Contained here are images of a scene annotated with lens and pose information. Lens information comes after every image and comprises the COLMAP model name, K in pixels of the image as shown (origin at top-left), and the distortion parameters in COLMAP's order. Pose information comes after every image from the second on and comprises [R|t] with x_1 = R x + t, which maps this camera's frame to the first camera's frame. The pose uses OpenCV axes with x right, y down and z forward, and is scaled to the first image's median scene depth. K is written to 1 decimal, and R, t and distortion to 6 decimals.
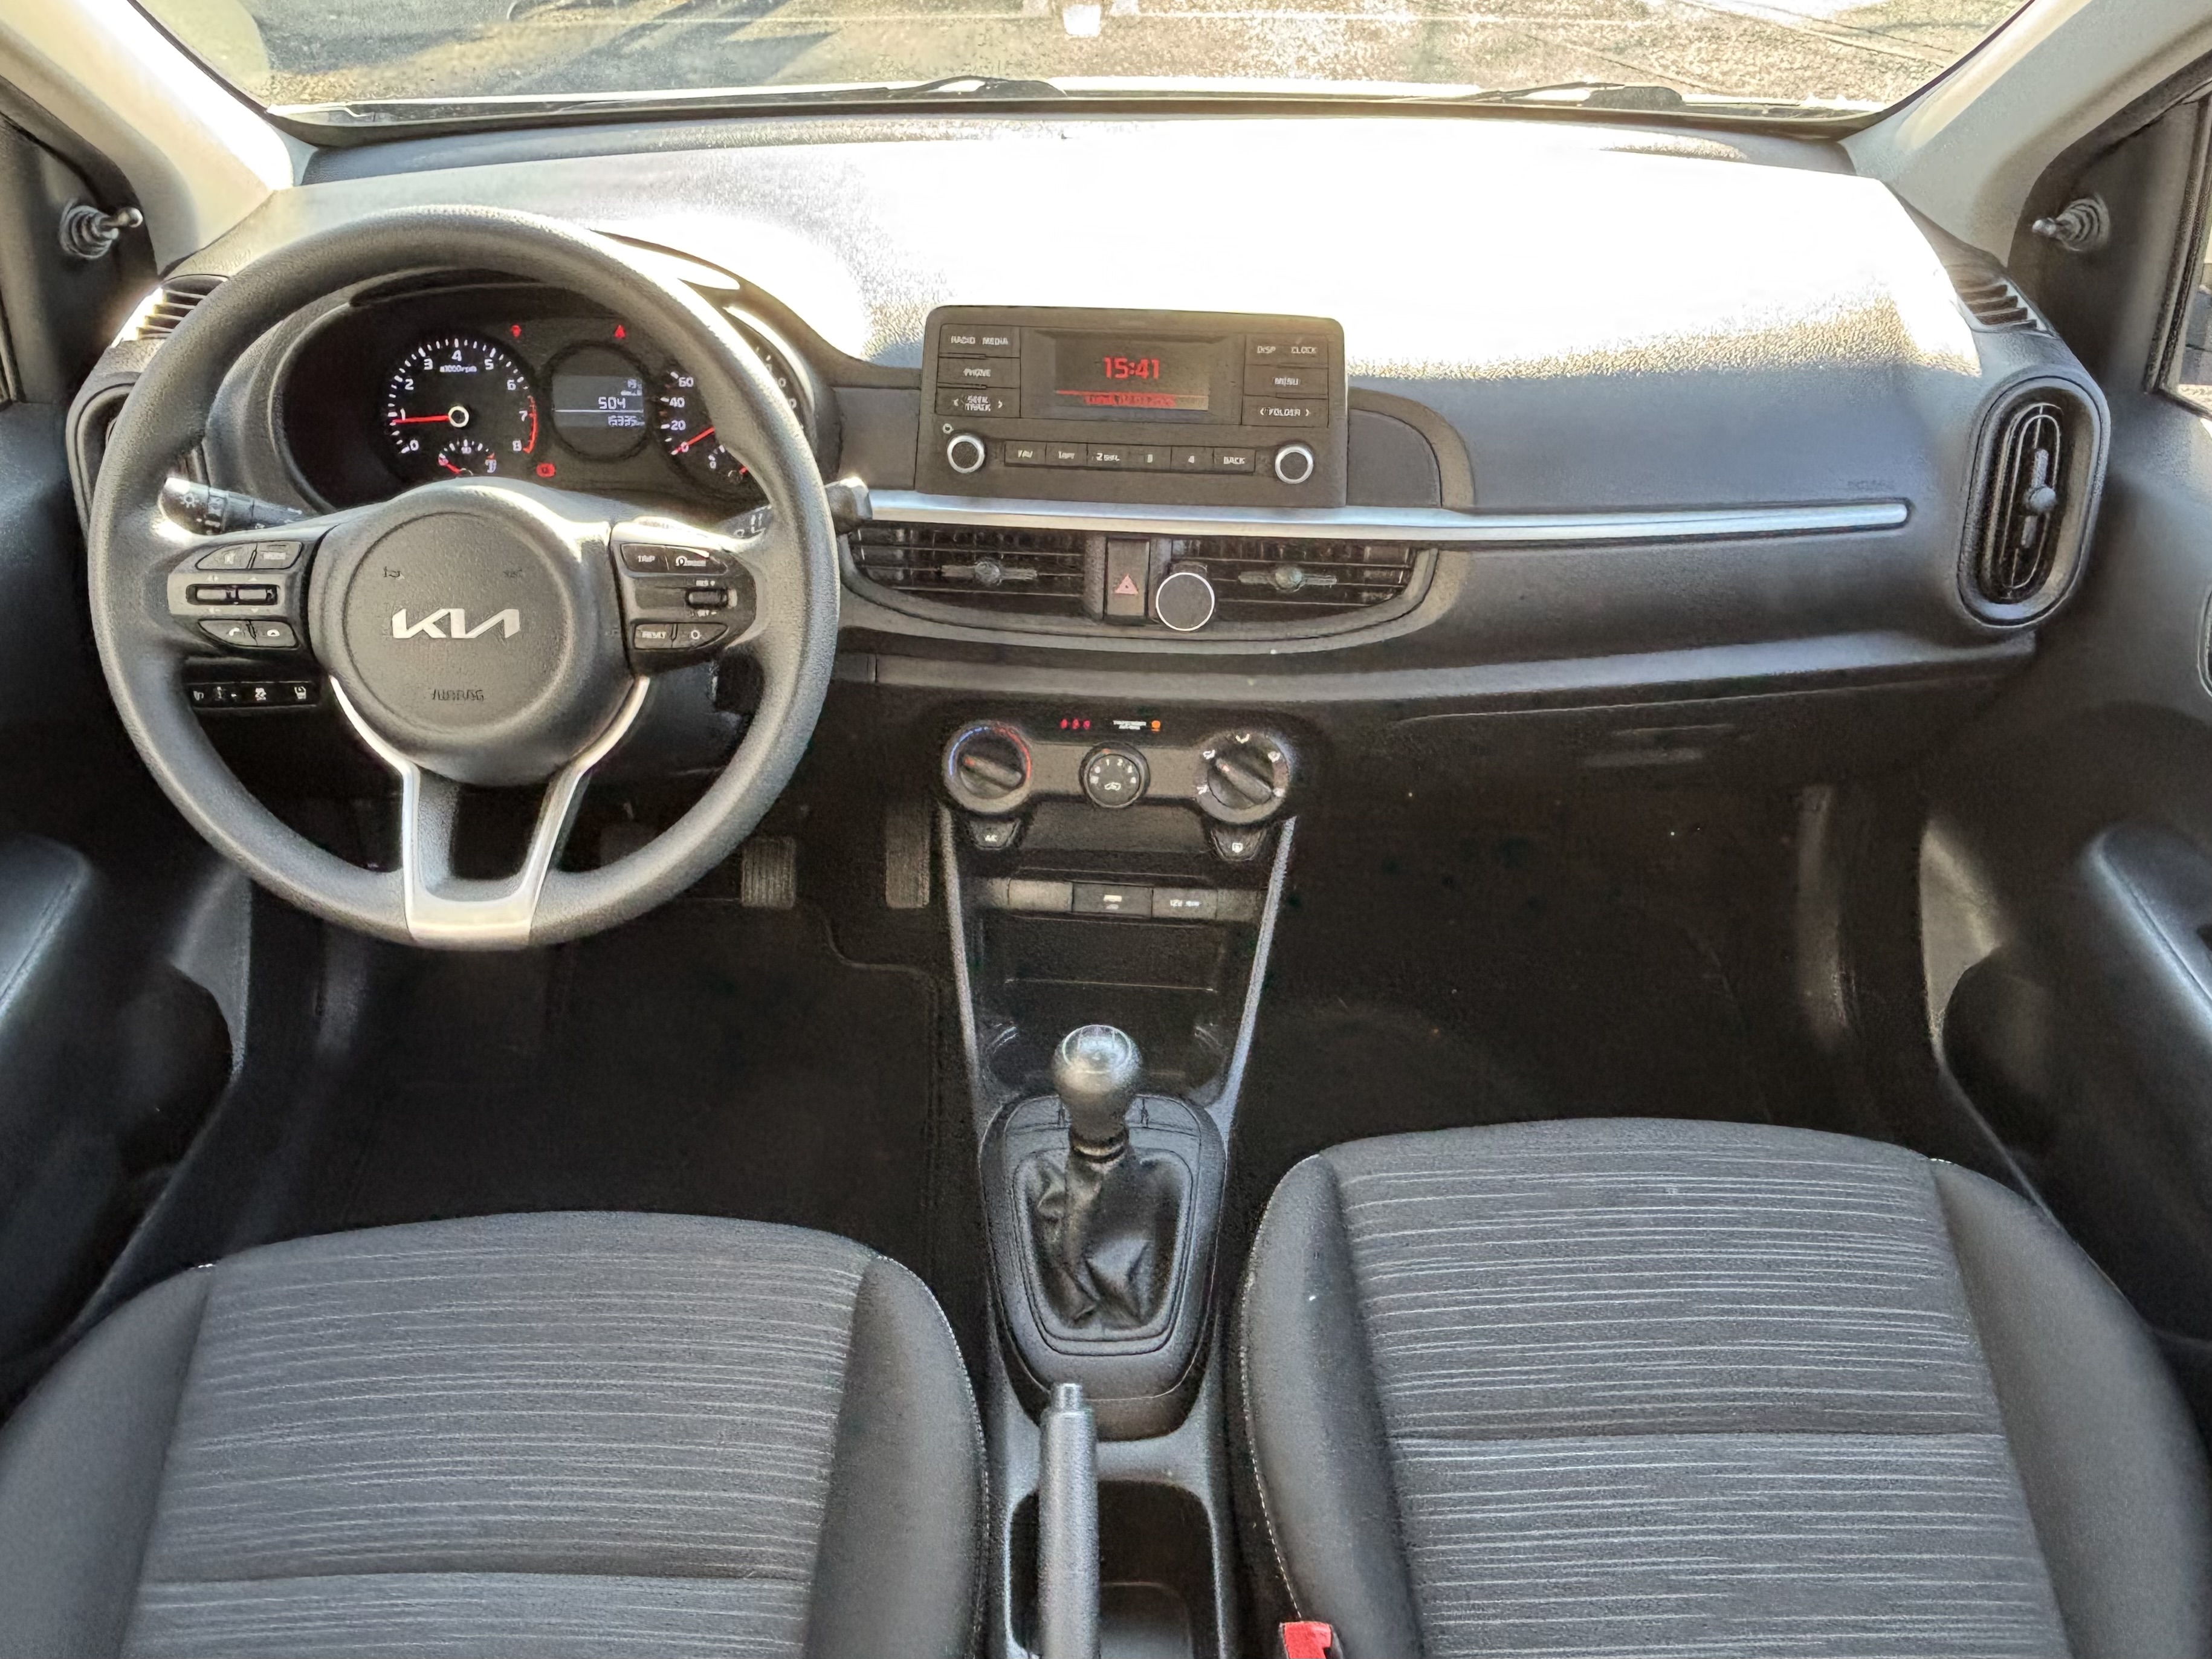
lens RADIAL K [[1576.5, 0, 1071.0], [0, 1576.5, 830.8], [0, 0, 1]] dist [-0.004467, -0.001915]
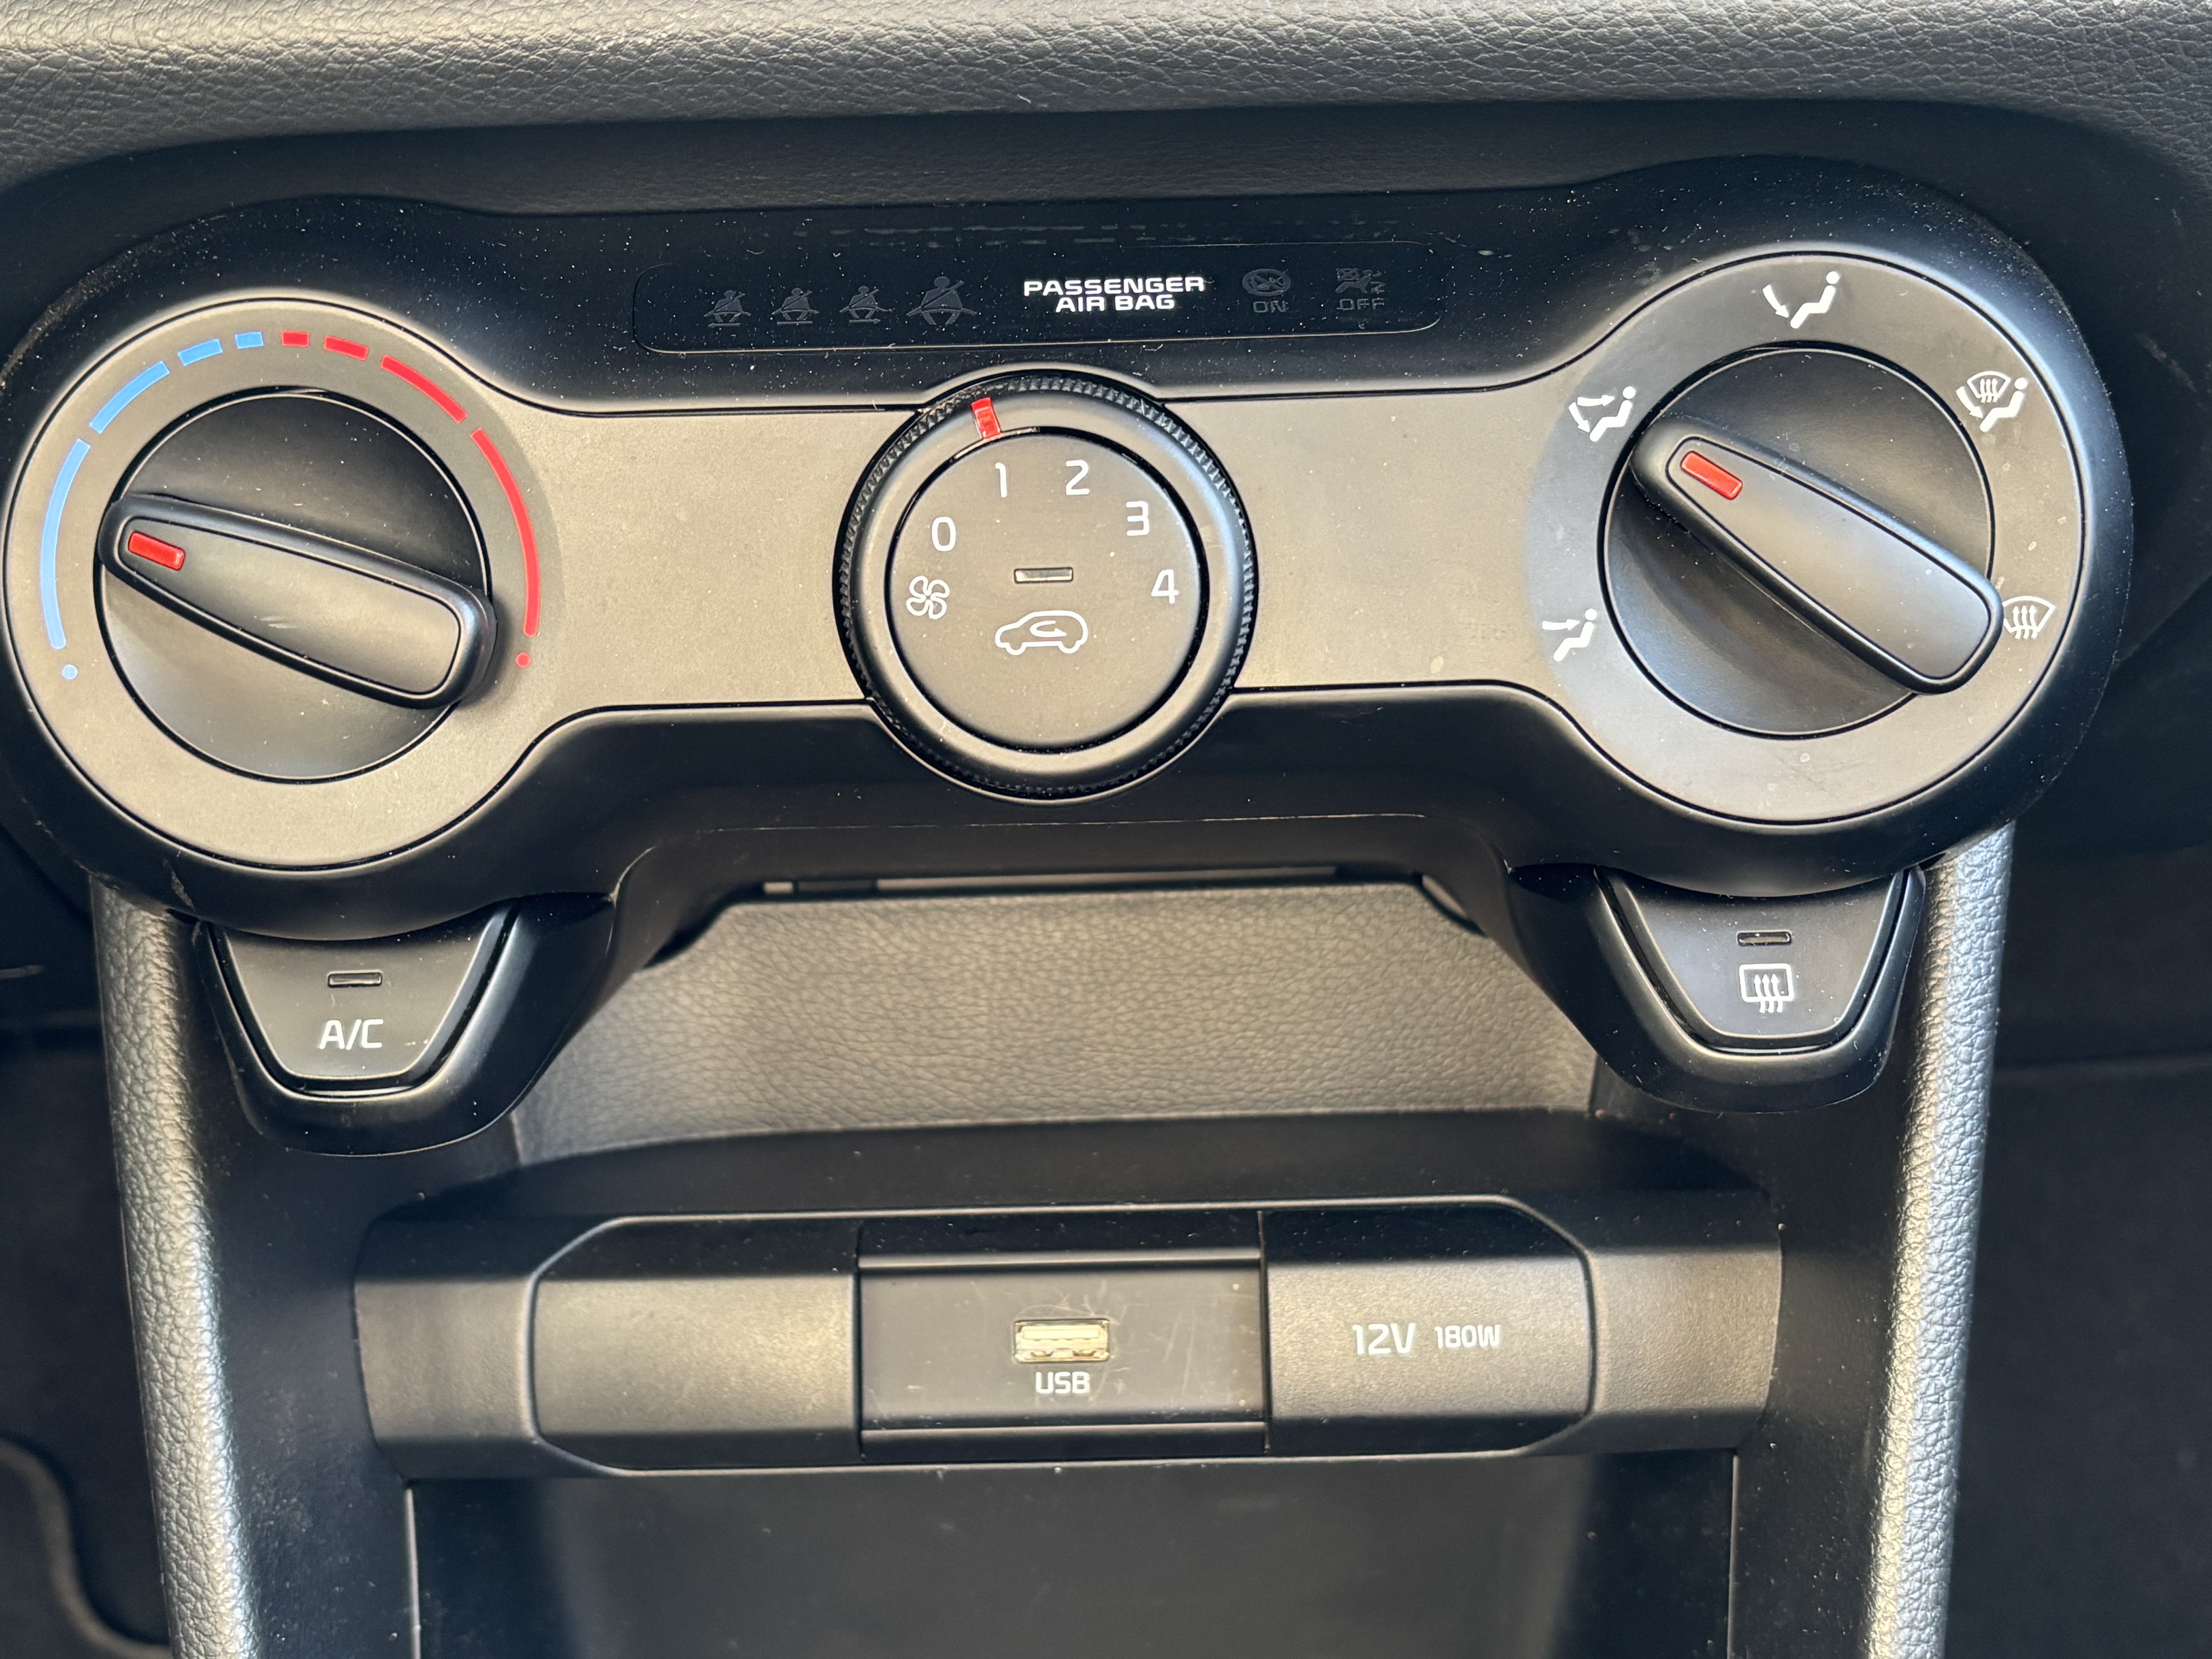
lens RADIAL K [[2678.2, 0, 1105.8], [0, 2678.2, 757.8], [0, 0, 1]] dist [0.042971, -0.021293]
pose [[0.993778, -0.062195, 0.092398, 0.006647], [0.076656, 0.983763, -0.162278, 0.029677], [-0.080805, 0.168352, 0.982409, 0.746516]]
